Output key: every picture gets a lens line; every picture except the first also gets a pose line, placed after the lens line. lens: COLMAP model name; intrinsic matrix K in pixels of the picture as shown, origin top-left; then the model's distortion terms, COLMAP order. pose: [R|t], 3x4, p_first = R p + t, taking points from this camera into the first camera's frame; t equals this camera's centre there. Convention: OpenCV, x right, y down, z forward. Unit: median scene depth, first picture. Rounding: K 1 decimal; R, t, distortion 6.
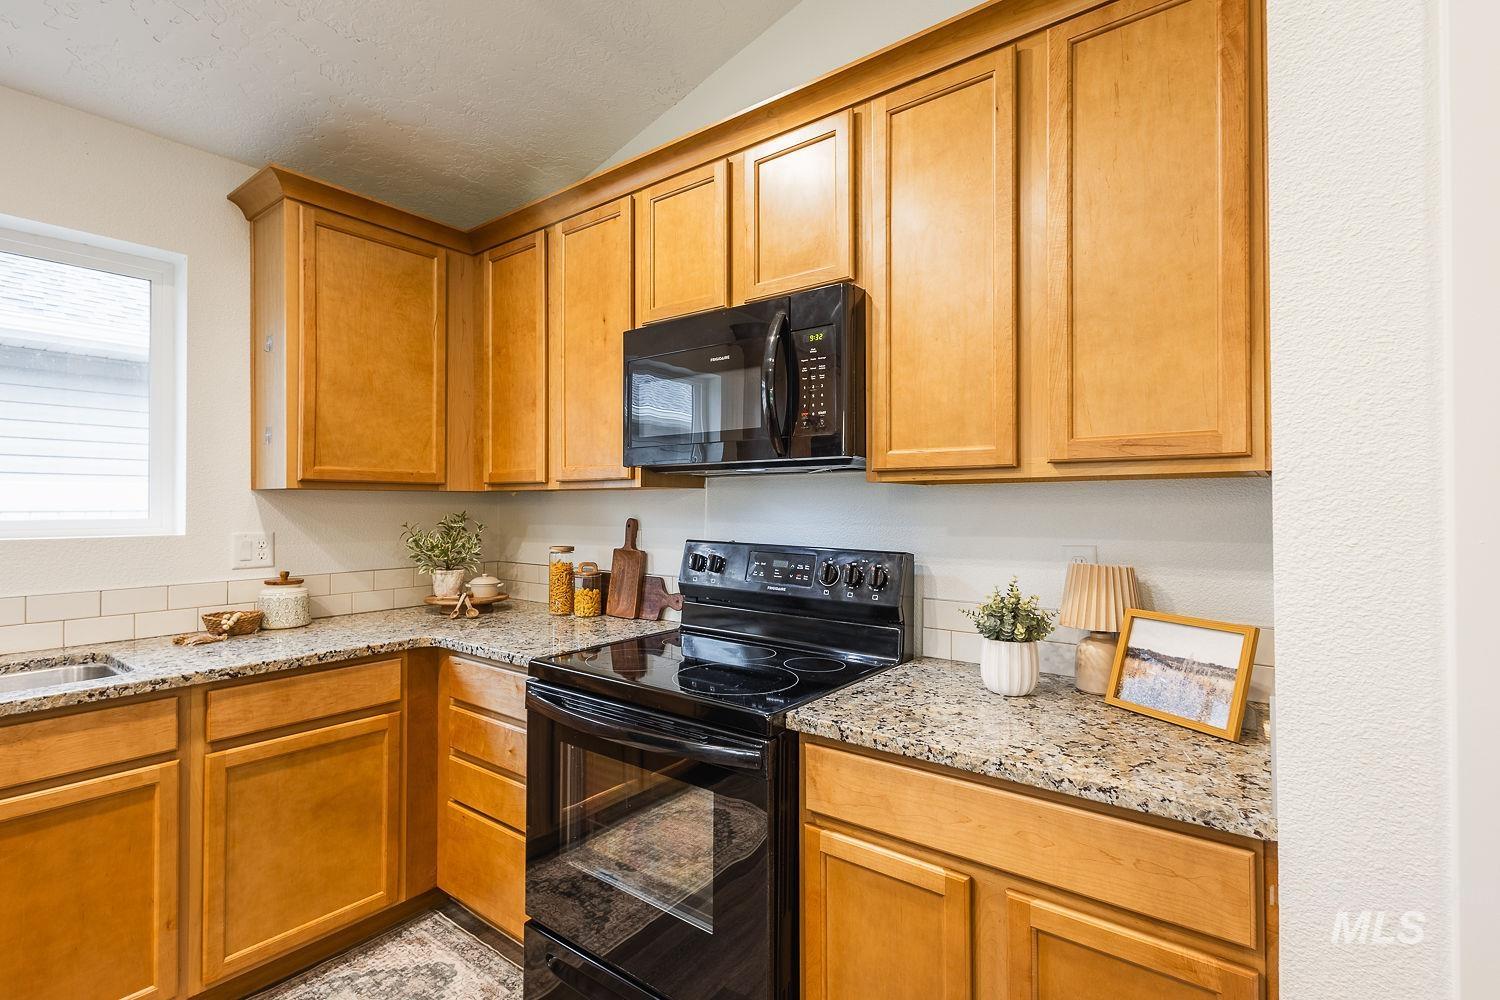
lens RADIAL K [[693.7, 0, 746.6], [0, 693.7, 499.5], [0, 0, 1]] dist [0.010834, -0.003823]
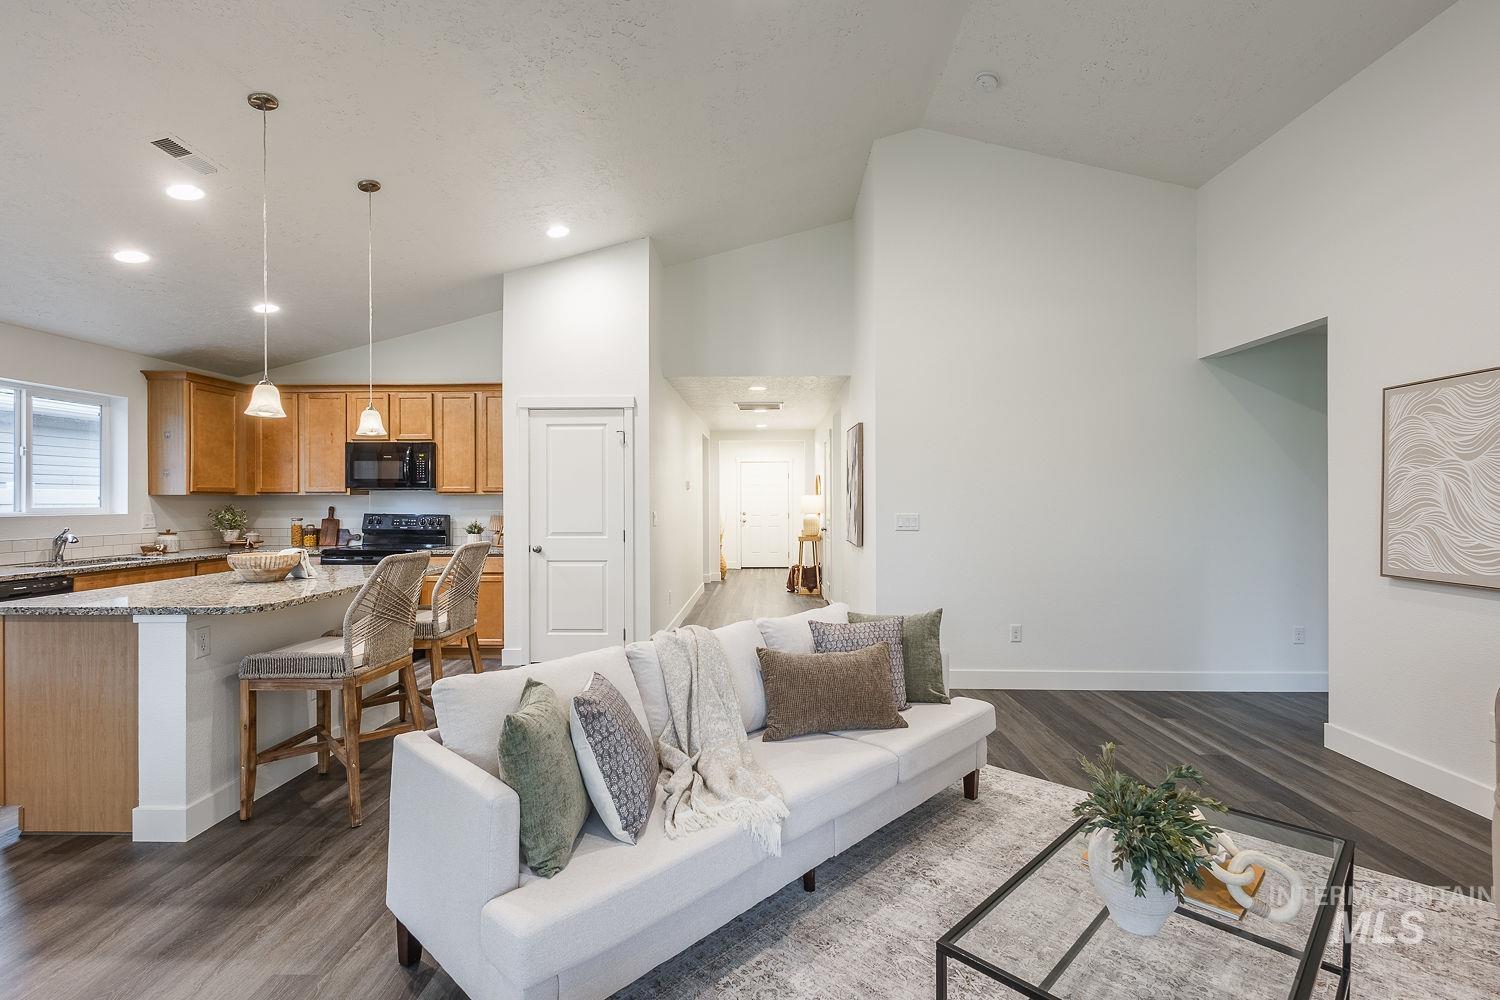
lens RADIAL K [[693.7, 0, 751.4], [0, 693.7, 495.5], [0, 0, 1]] dist [0.010834, -0.003823]
pose [[0.810543, 0.003163, 0.585670, -0.471002], [-0.003782, 0.999993, -0.000166, -0.020662], [-0.585666, -0.002081, 0.810550, -2.217122]]
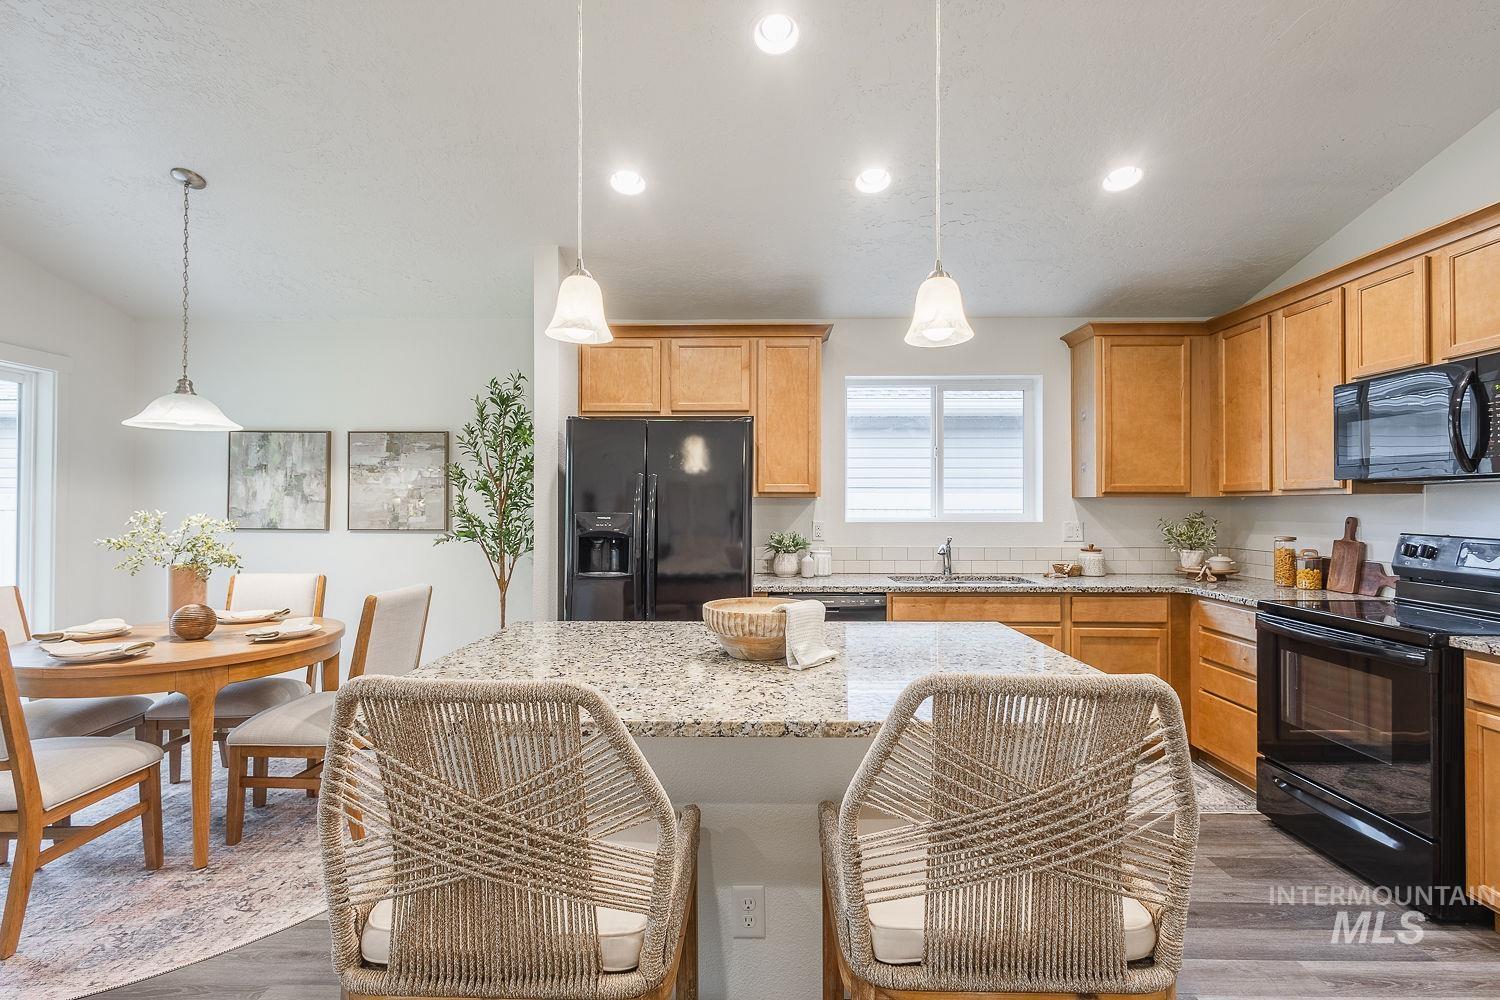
lens RADIAL K [[693.7, 0, 747.6], [0, 693.7, 499.8], [0, 0, 1]] dist [0.010834, -0.003823]
pose [[0.596028, -0.006306, -0.802939, 0.239973], [0.005664, 0.999977, -0.003649, -0.007294], [0.802943, -0.002373, 0.596051, -0.778584]]
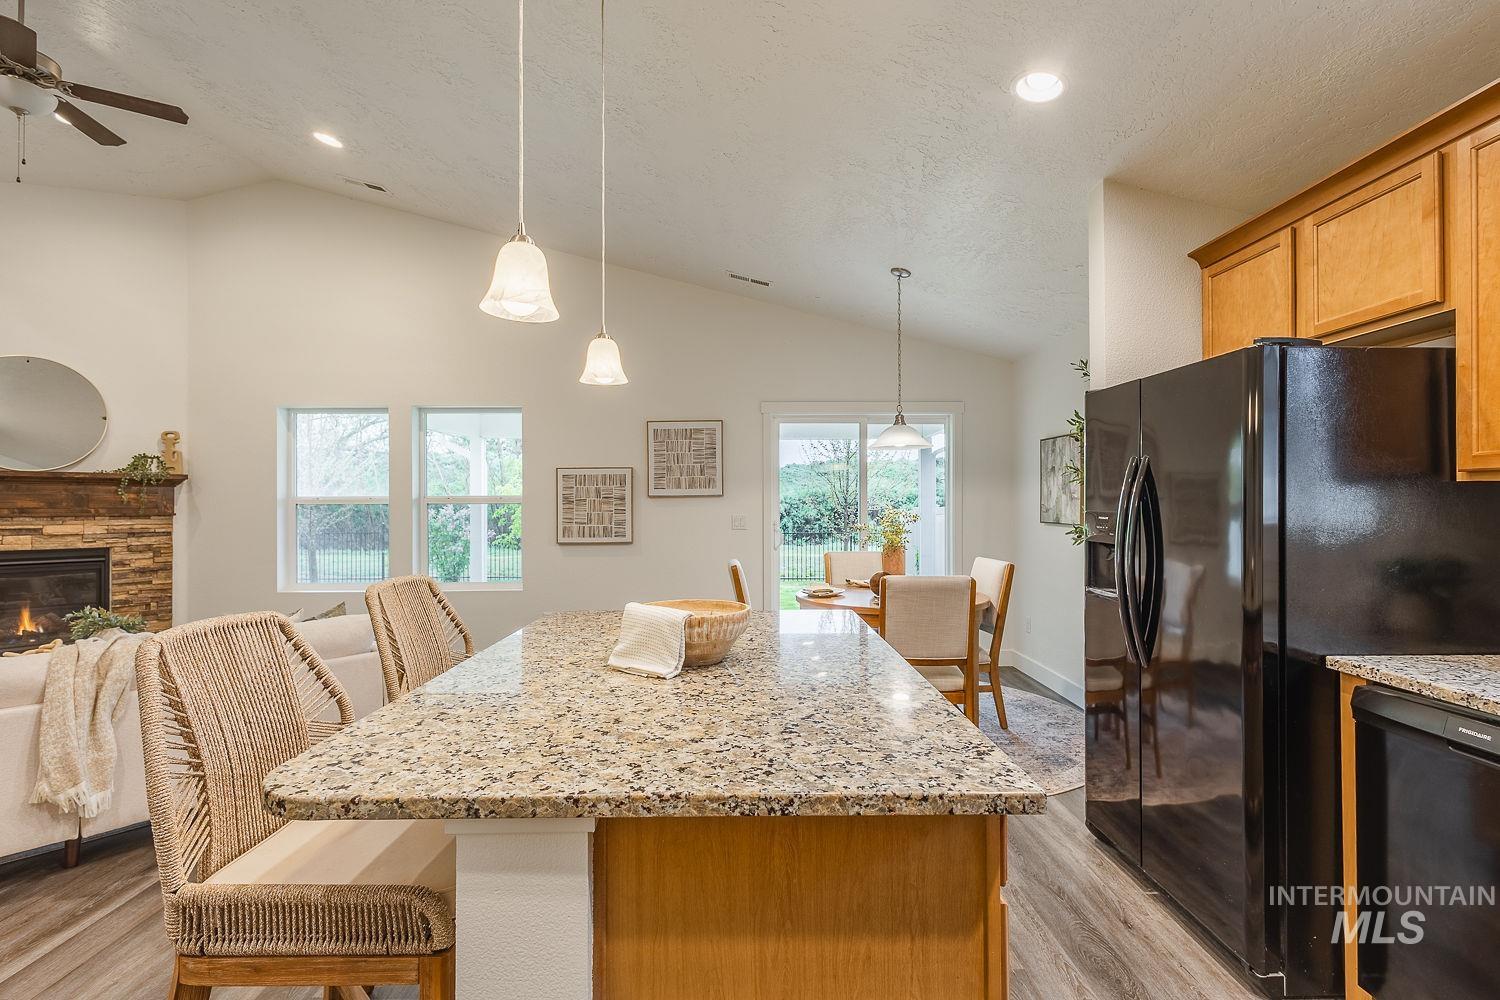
lens RADIAL K [[693.7, 0, 748.9], [0, 693.7, 499.8], [0, 0, 1]] dist [0.010834, -0.003823]
pose [[-0.788460, -0.000542, -0.615086, 0.008859], [0.009054, 0.999881, -0.012488, 0.003828], [0.615019, -0.015415, -0.788361, 0.427932]]
